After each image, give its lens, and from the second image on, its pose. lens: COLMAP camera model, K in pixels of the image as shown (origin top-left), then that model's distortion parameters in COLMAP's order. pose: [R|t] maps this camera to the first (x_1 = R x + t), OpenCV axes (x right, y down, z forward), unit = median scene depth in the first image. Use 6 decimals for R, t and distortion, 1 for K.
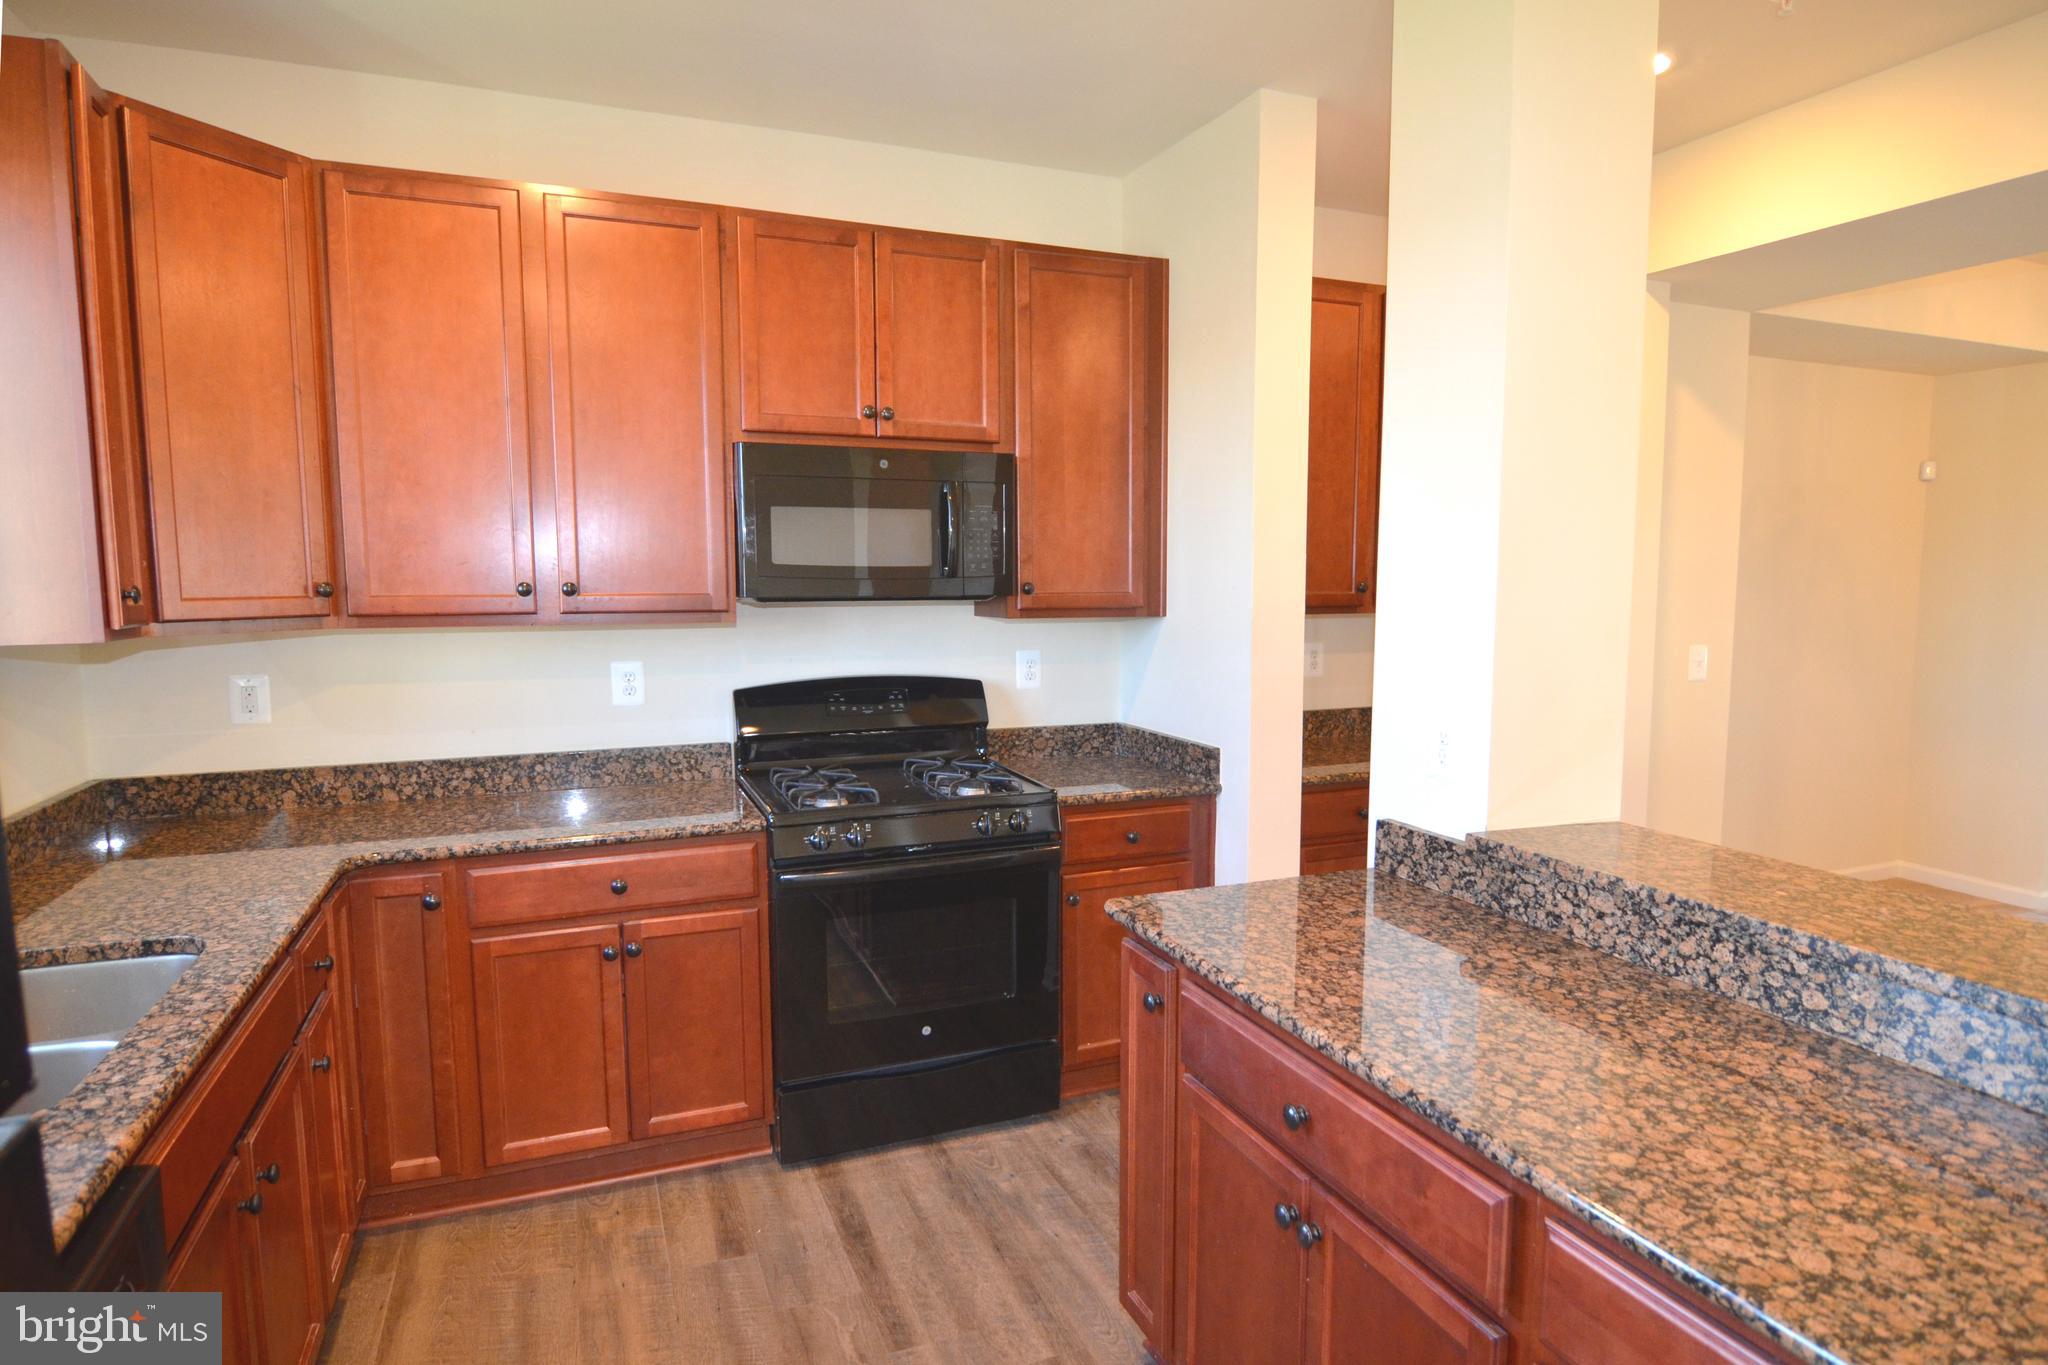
lens RADIAL K [[1152.5, 0, 1050.5], [0, 1152.5, 696.1], [0, 0, 1]] dist [-0.011545, -0.007281]
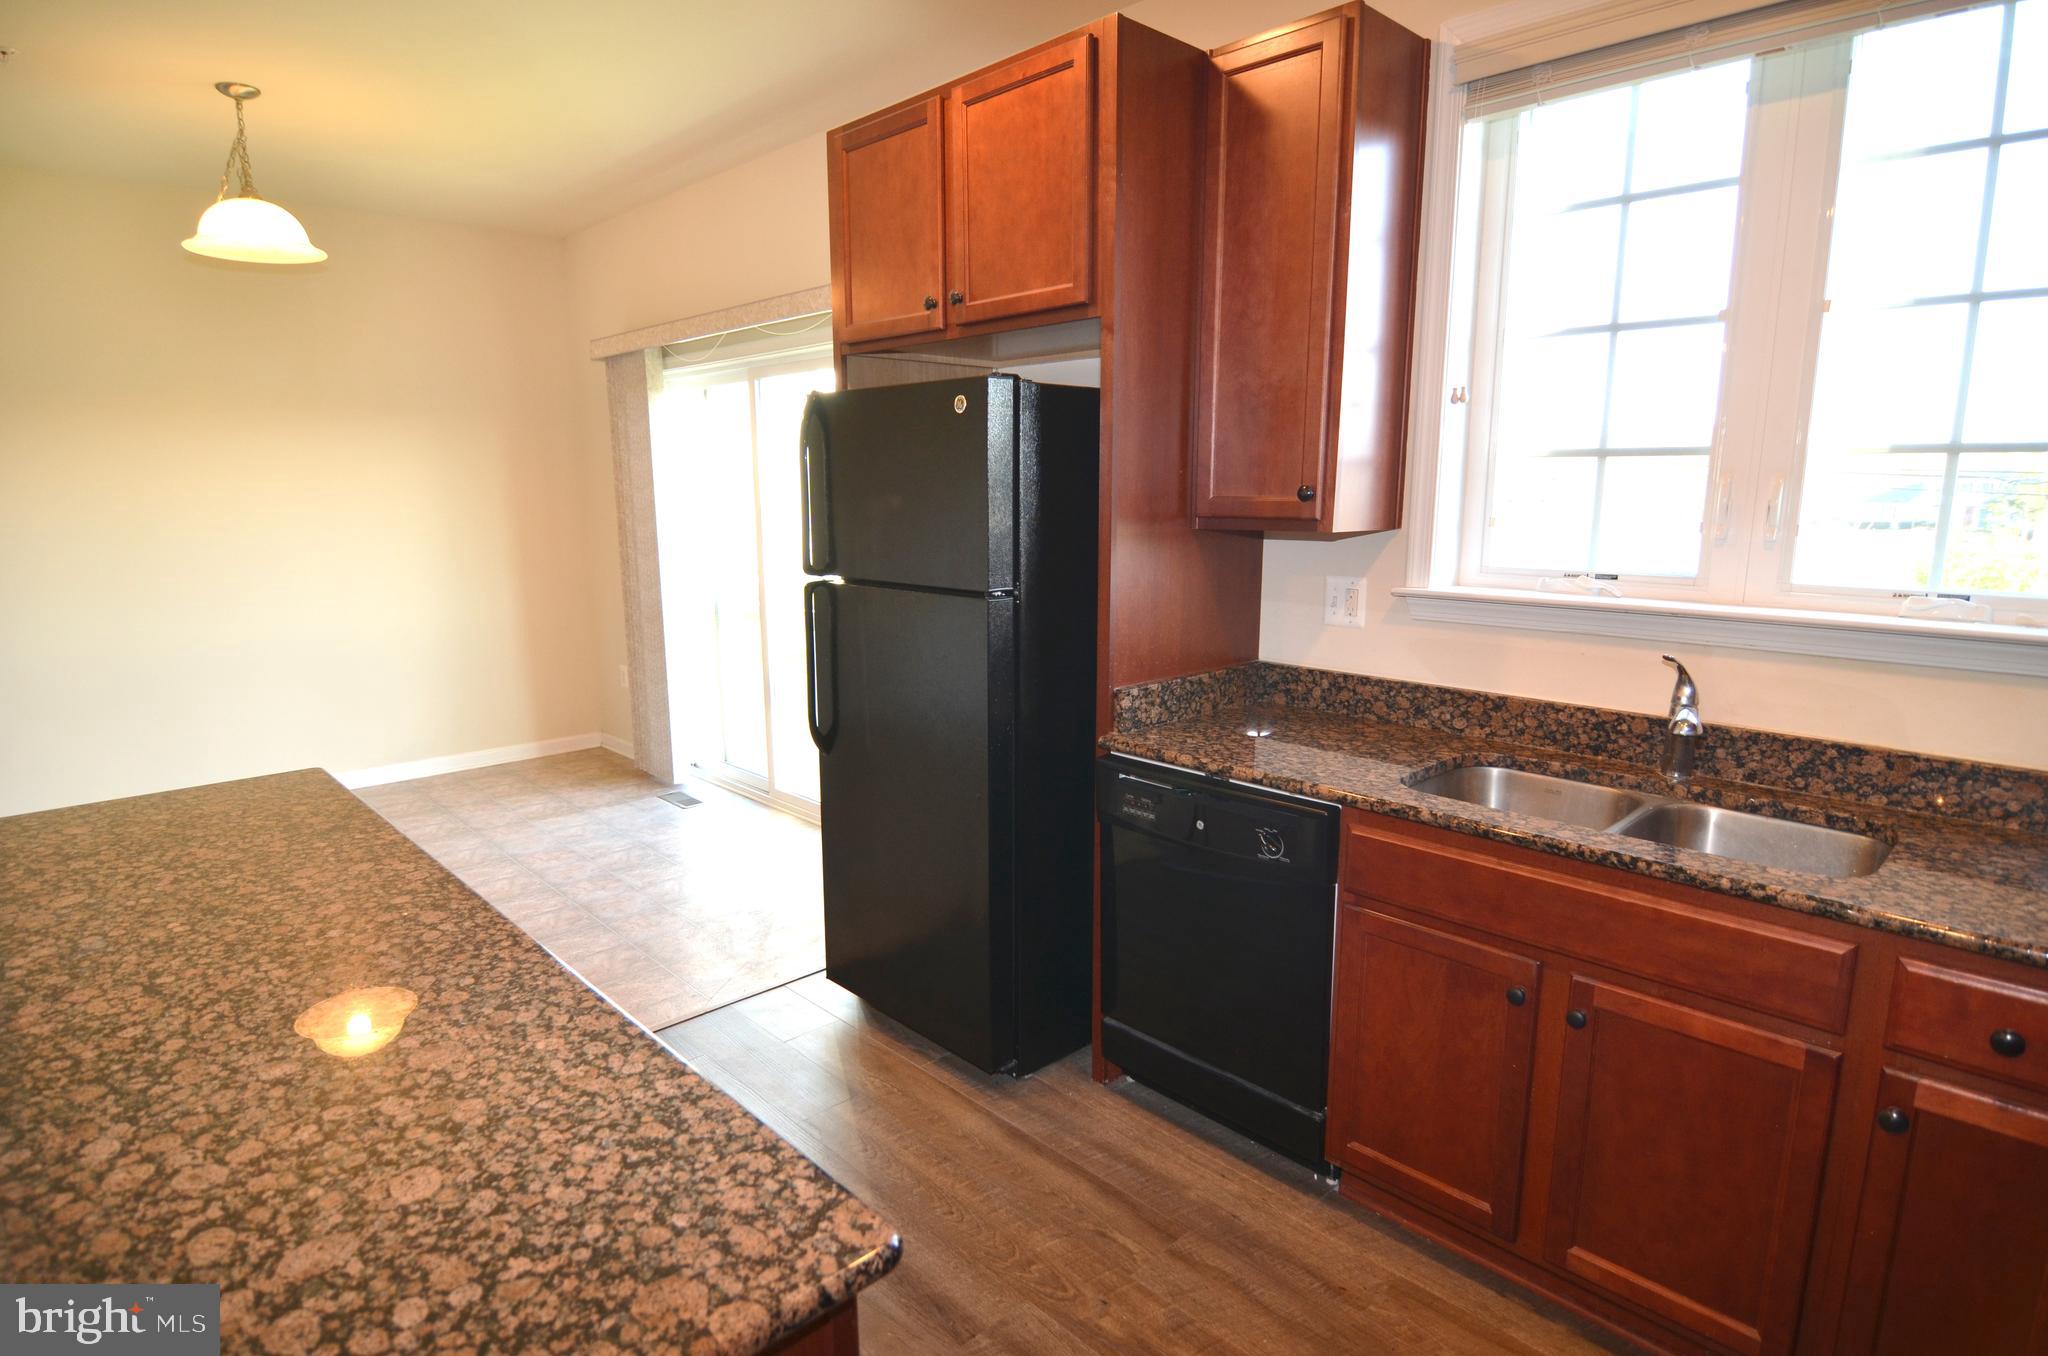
lens RADIAL K [[1089.3, 0, 1008.9], [0, 1089.3, 688.2], [0, 0, 1]] dist [-0.010079, -0.006937]
pose [[-0.935646, 0.073941, -0.345108, 0.128810], [-0.030122, 0.957512, 0.286818, -0.130683], [0.351652, 0.278755, -0.893665, 1.264302]]
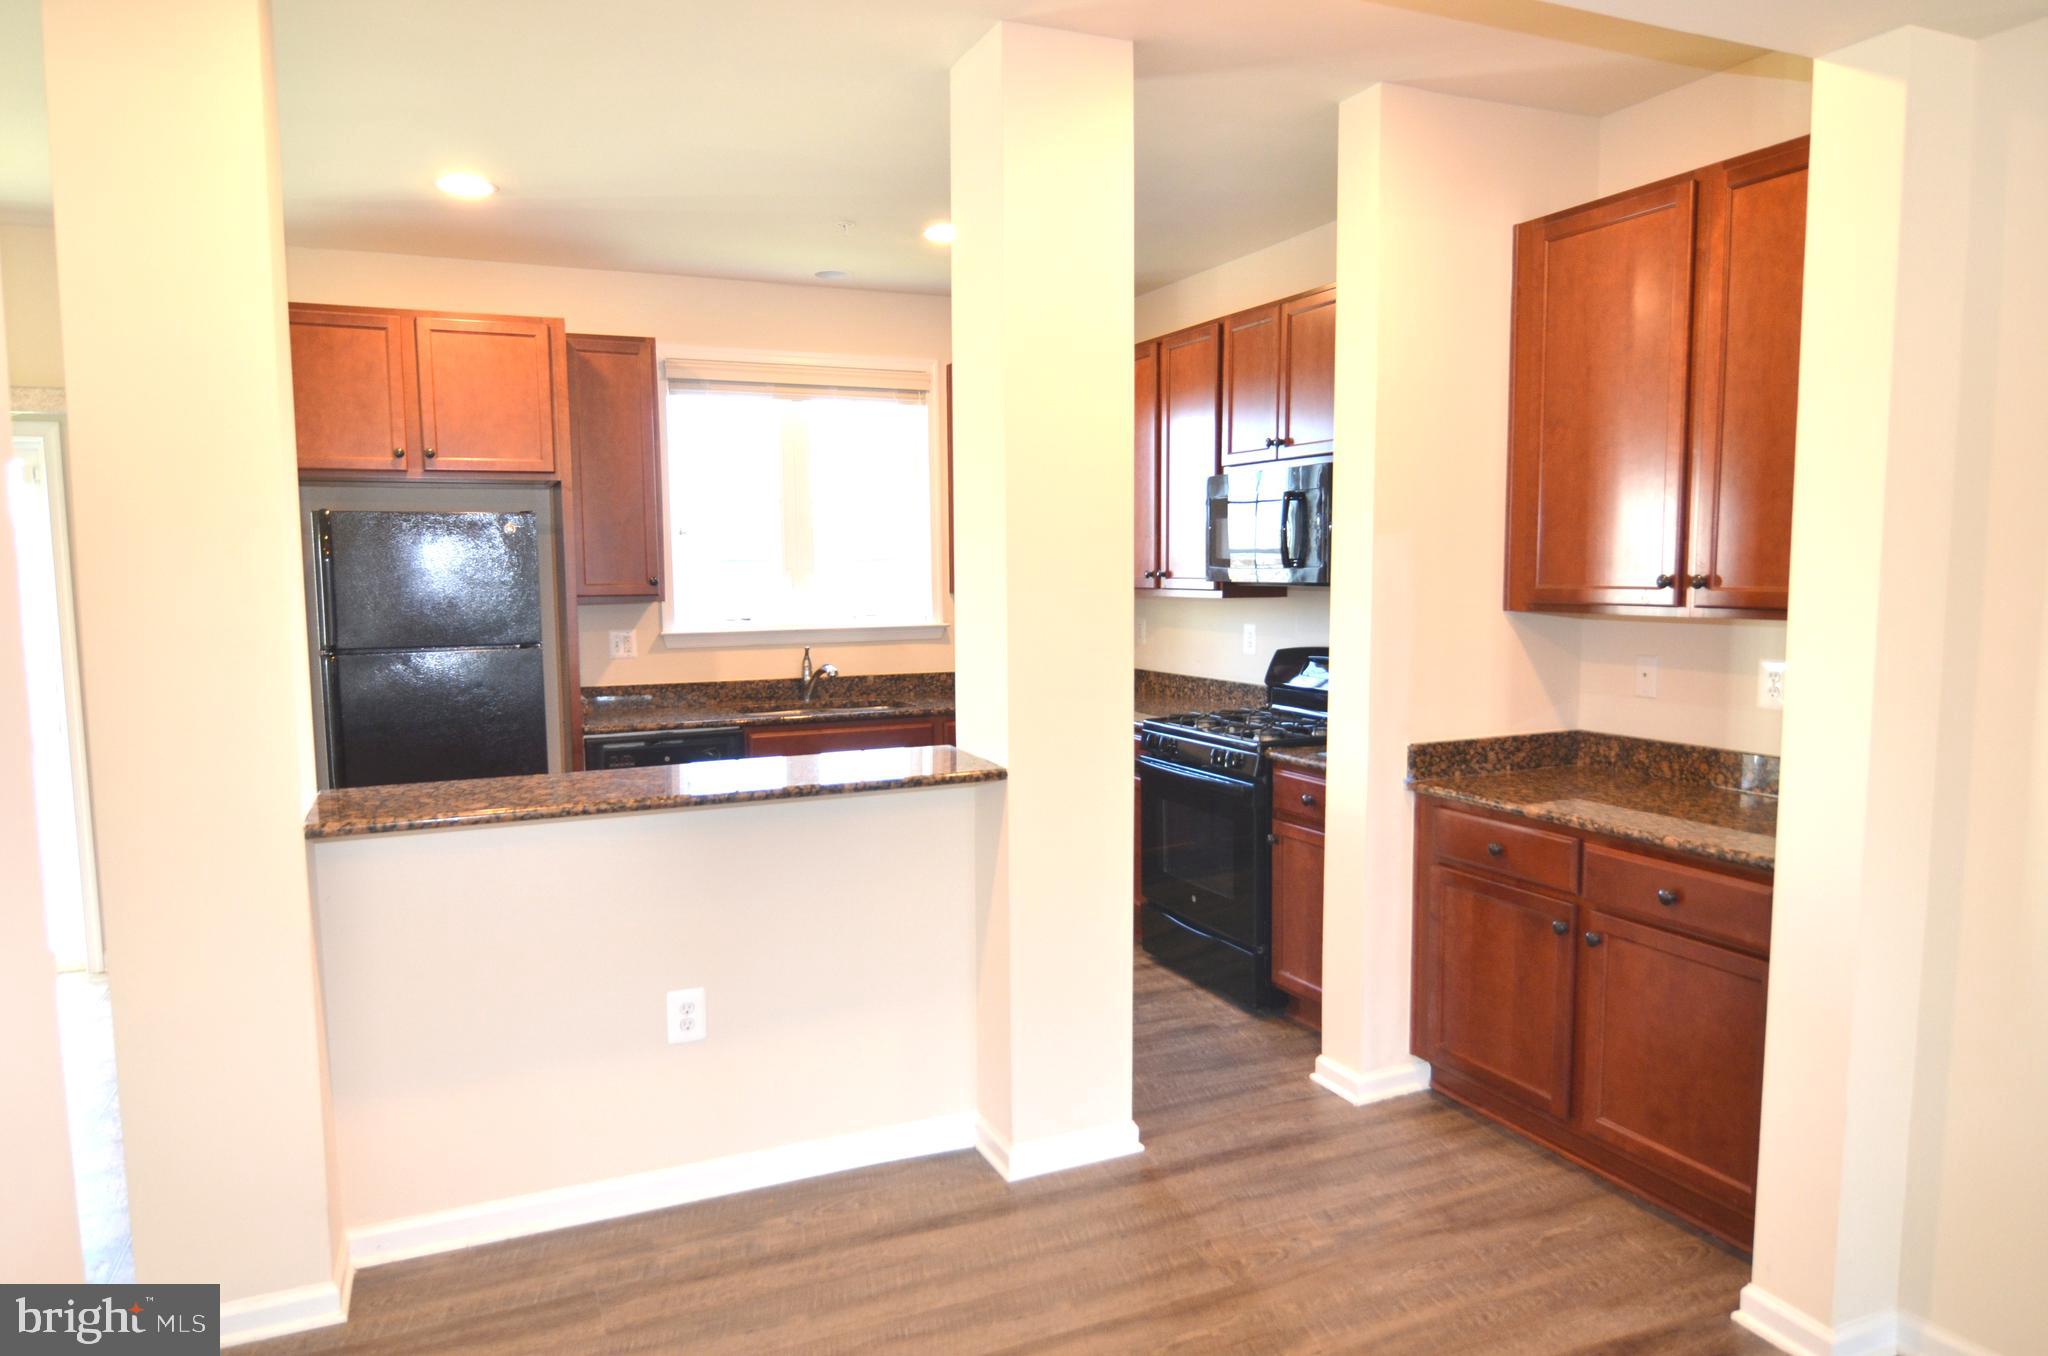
lens RADIAL K [[1307.1, 0, 1021.3], [0, 1307.1, 690.7], [0, 0, 1]] dist [-0.023573, -0.001514]
pose [[0.028676, 0.096950, -0.994876, 1.890118], [-0.097319, 0.990828, 0.093750, -0.107317], [0.994840, 0.094131, 0.037848, 0.956994]]
